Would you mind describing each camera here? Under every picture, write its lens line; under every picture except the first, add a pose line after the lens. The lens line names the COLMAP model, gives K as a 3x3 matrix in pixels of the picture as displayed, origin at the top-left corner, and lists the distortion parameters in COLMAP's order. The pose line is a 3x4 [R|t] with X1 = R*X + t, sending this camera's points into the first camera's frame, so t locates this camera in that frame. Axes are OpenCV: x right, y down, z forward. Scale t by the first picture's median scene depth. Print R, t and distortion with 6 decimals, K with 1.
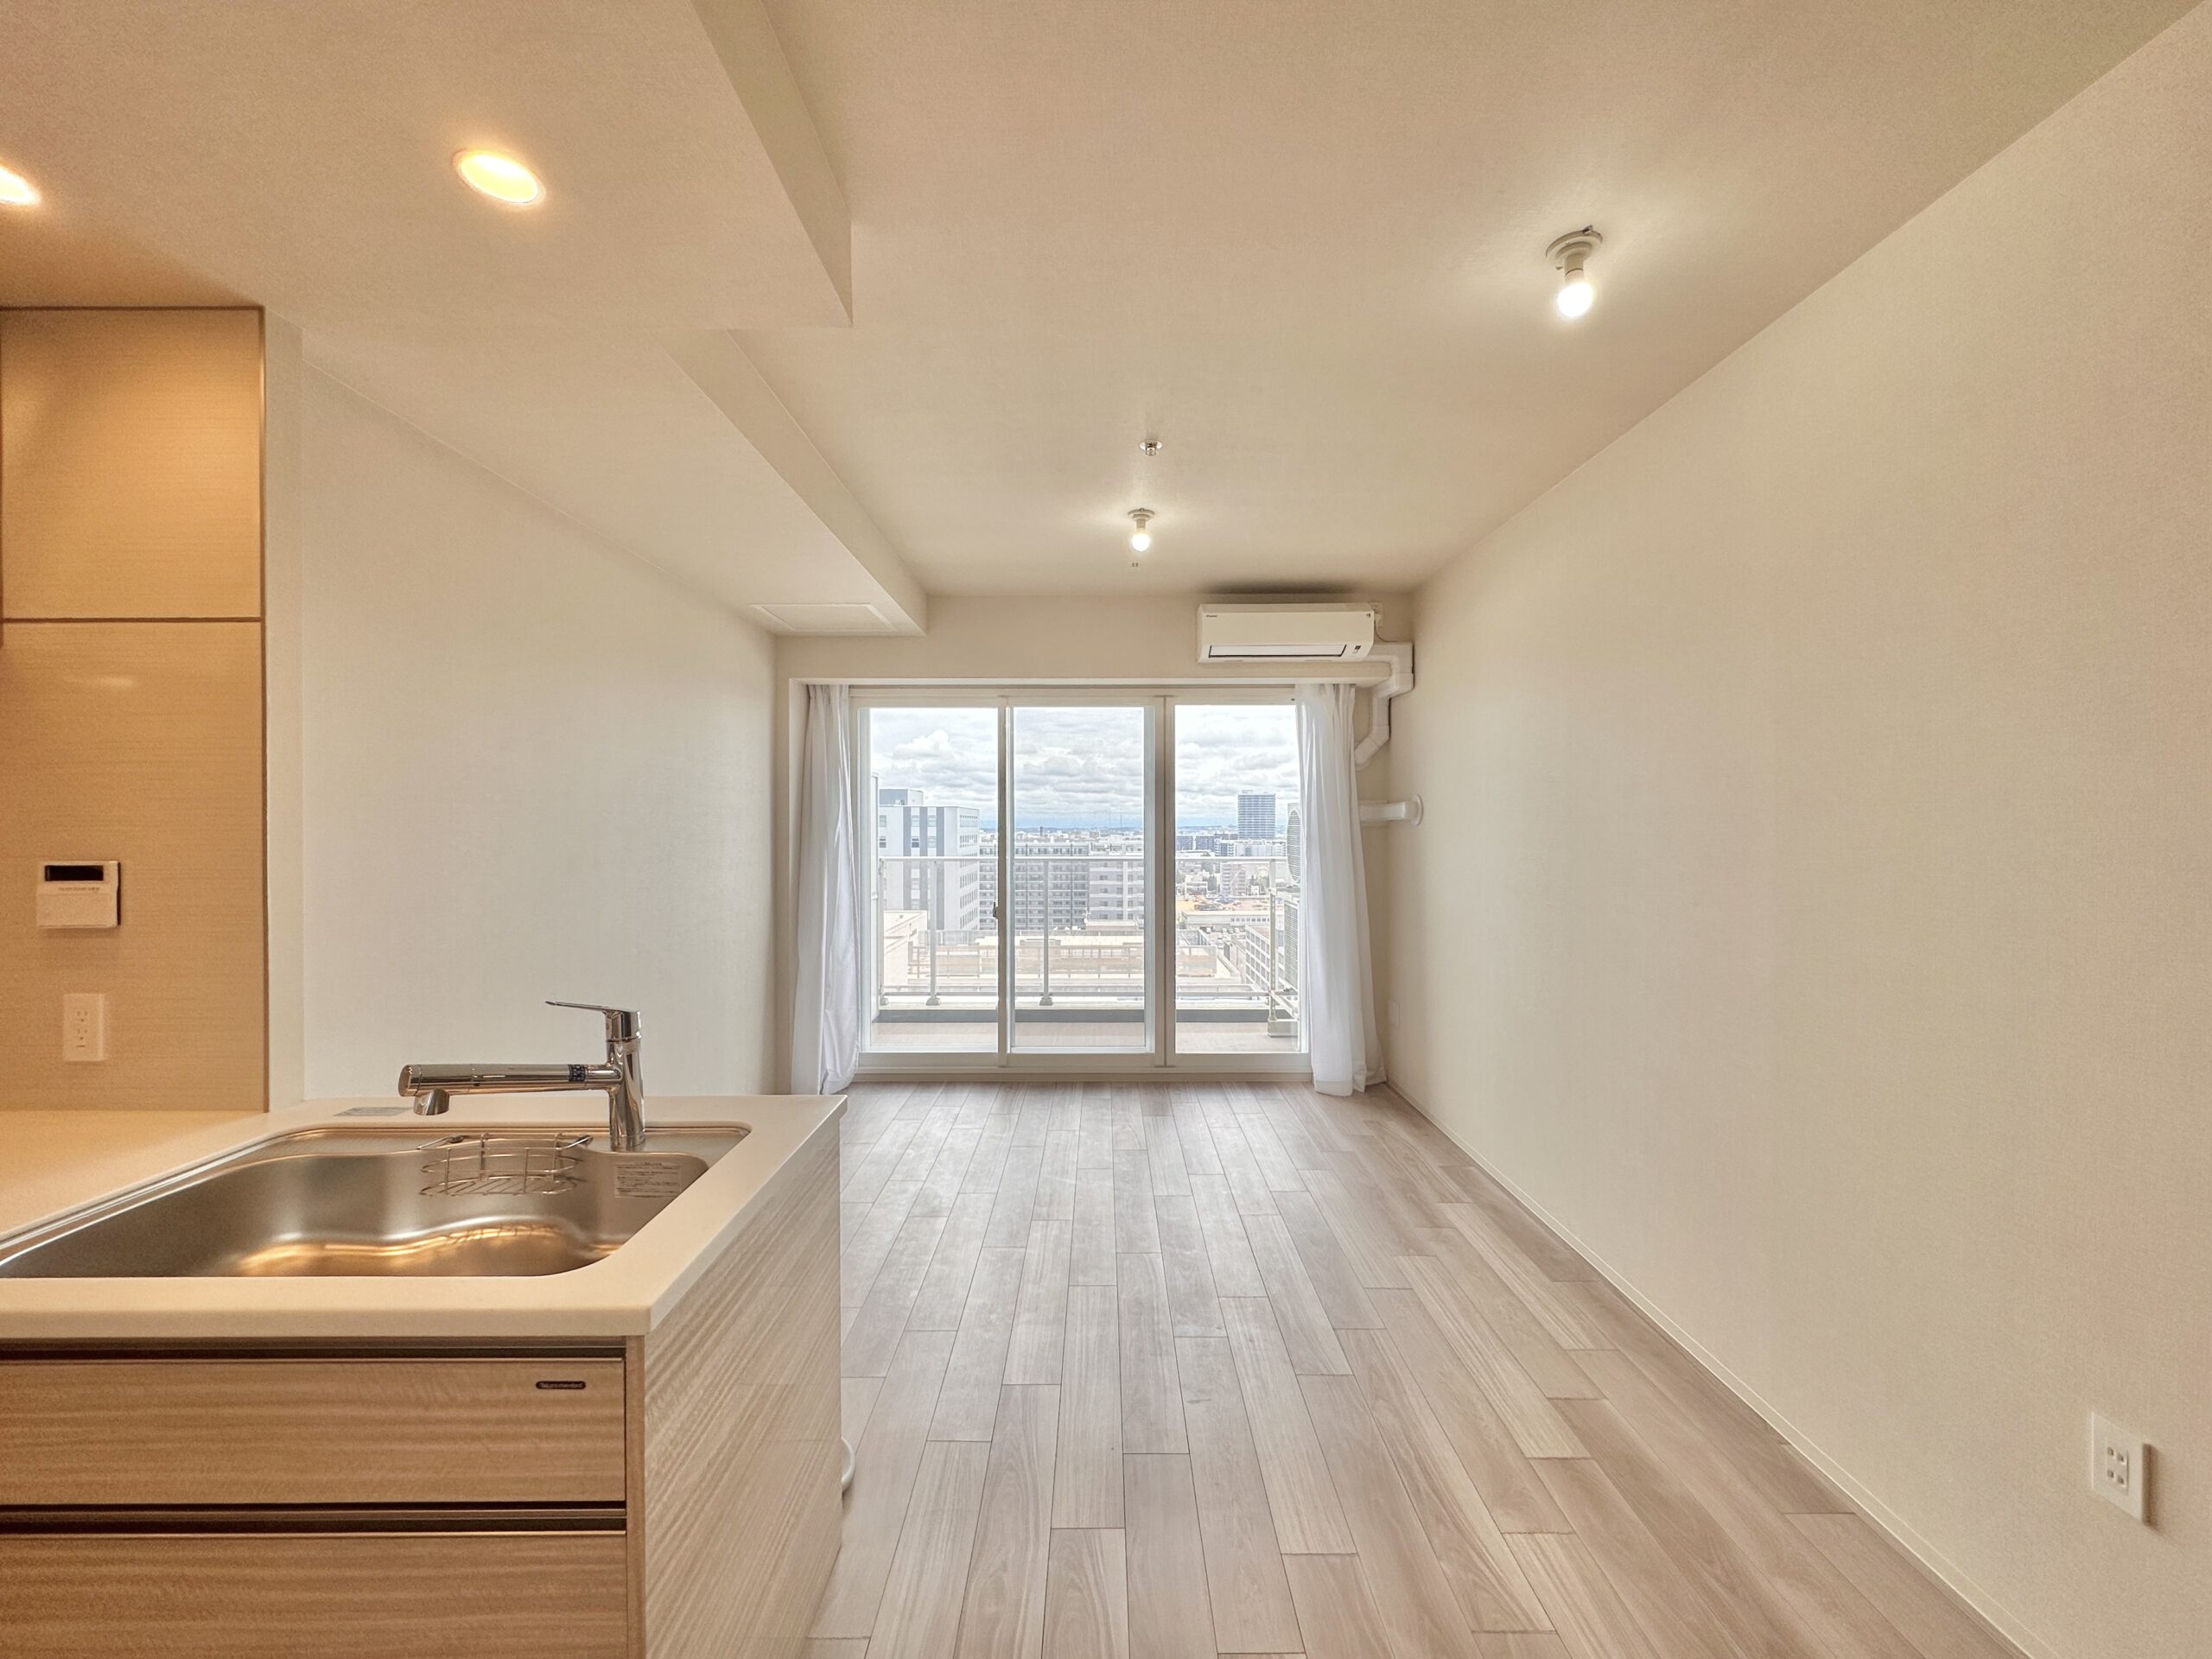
lens RADIAL K [[866.1, 0, 1107.1], [0, 866.1, 833.6], [0, 0, 1]] dist [-0.013977, 0.002736]
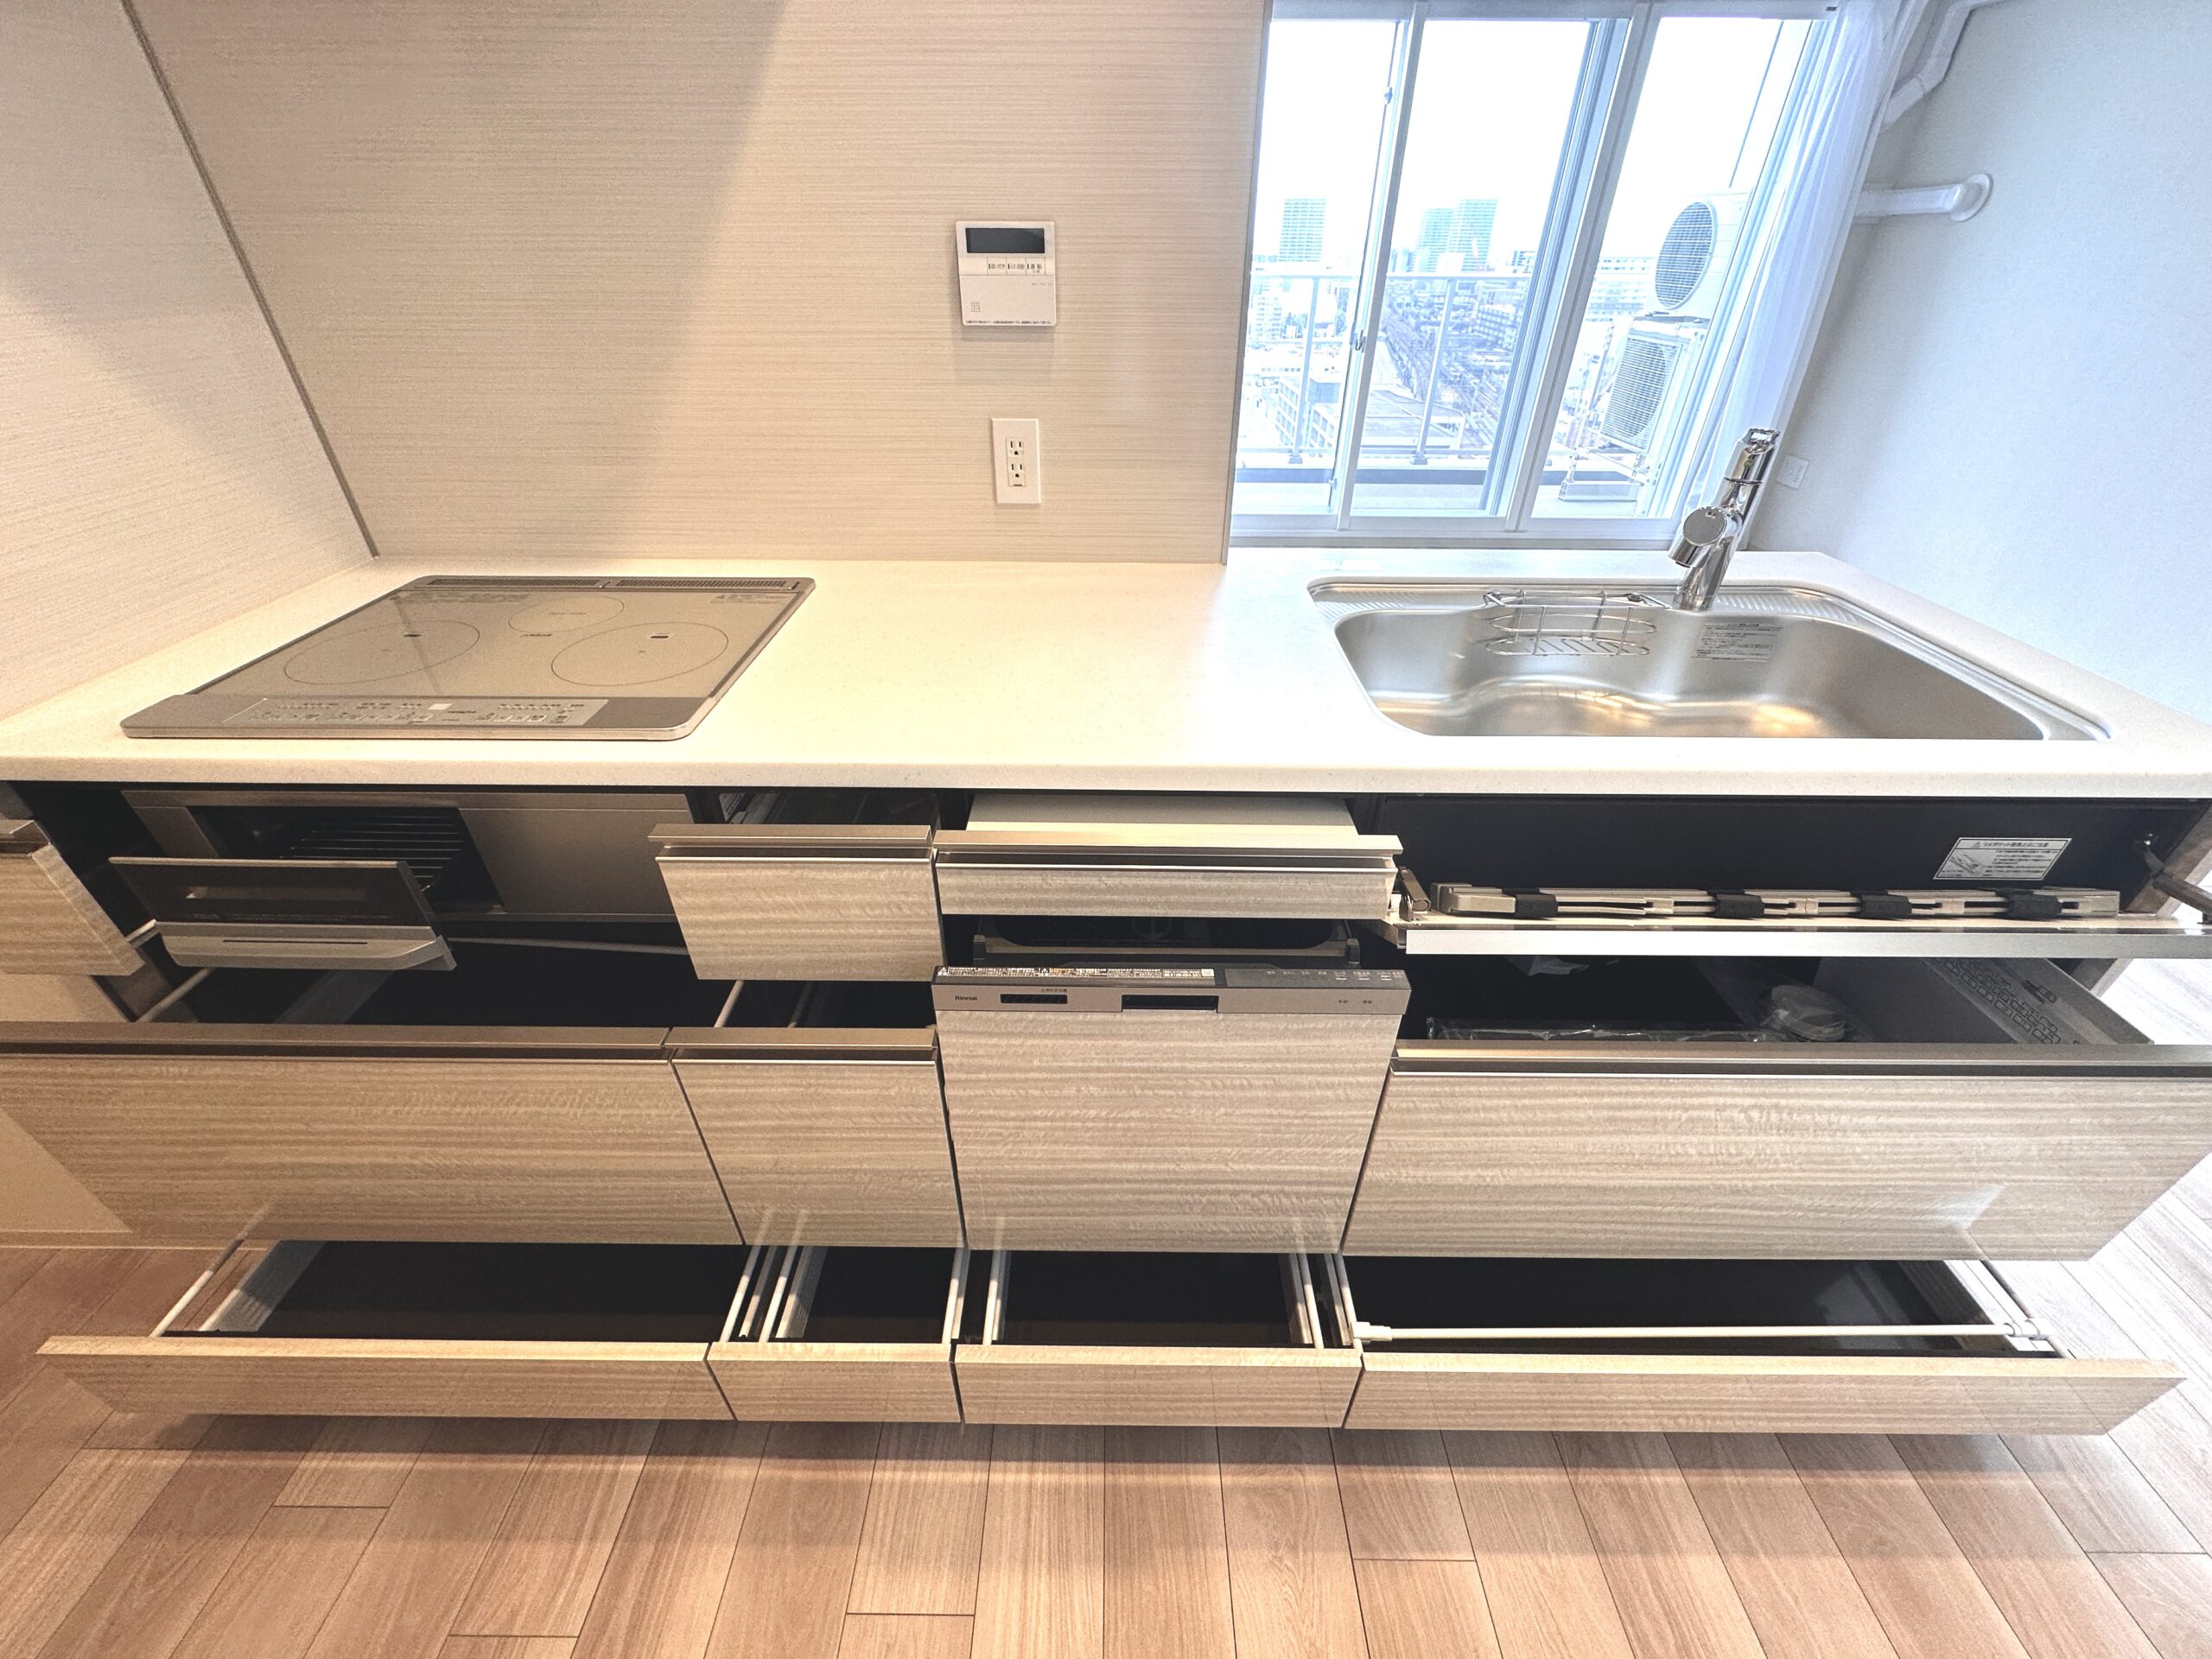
lens RADIAL K [[866.1, 0, 1098.6], [0, 866.1, 828.1], [0, 0, 1]] dist [-0.013977, 0.002736]
pose [[0.999793, 0.013067, -0.015593, -0.408527], [-0.002242, 0.832568, 0.553919, 0.021226], [0.020221, -0.553769, 0.832425, 0.036920]]
